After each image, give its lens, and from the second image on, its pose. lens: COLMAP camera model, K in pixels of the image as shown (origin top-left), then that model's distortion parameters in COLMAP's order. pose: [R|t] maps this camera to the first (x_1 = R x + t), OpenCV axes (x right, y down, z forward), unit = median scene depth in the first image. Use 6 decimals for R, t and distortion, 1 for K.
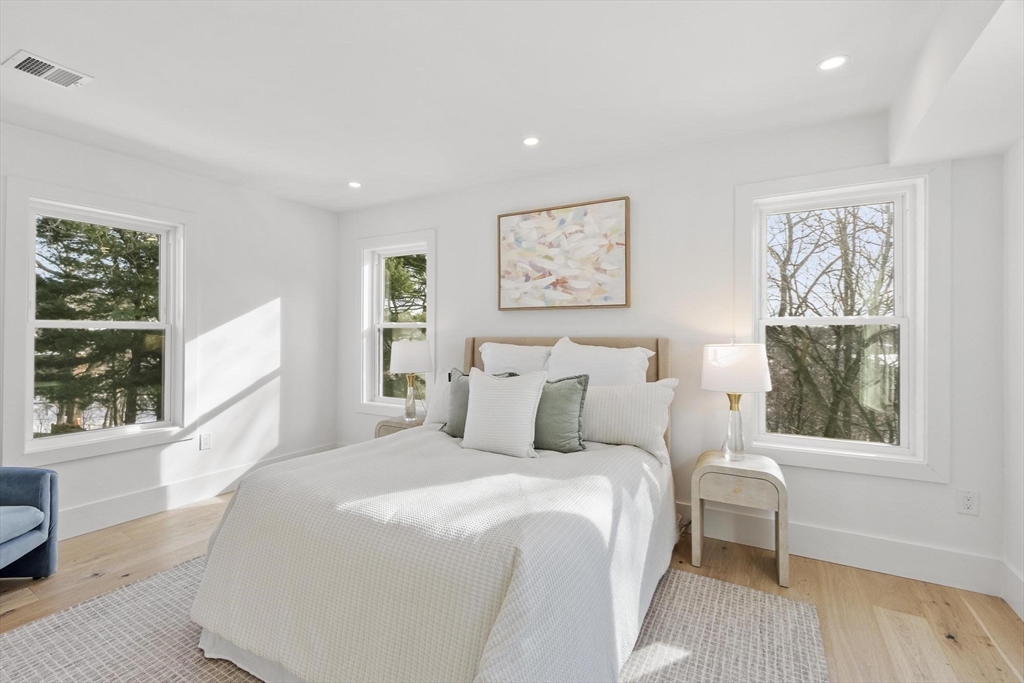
lens RADIAL K [[450.0, 0, 508.2], [0, 450.0, 337.3], [0, 0, 1]] dist [0.005362, 0.000776]
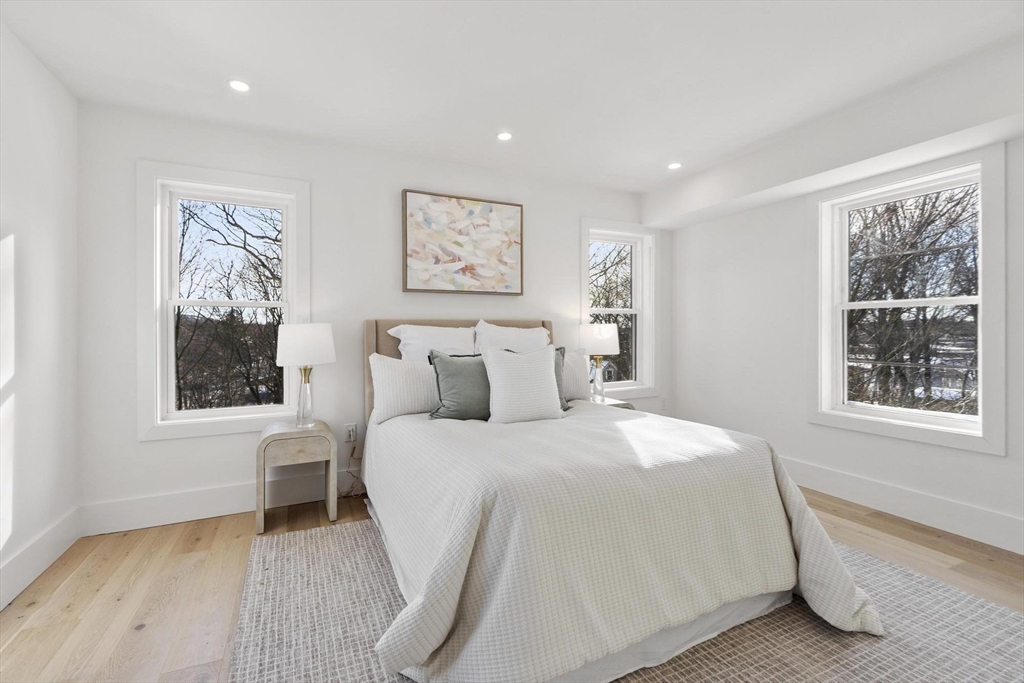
lens RADIAL K [[450.0, 0, 510.7], [0, 450.0, 336.8], [0, 0, 1]] dist [0.005362, 0.000776]
pose [[0.569251, -0.015618, 0.822015, -0.708387], [0.014975, 0.999851, 0.008626, 0.032088], [-0.822027, 0.007399, 0.569400, 0.307271]]
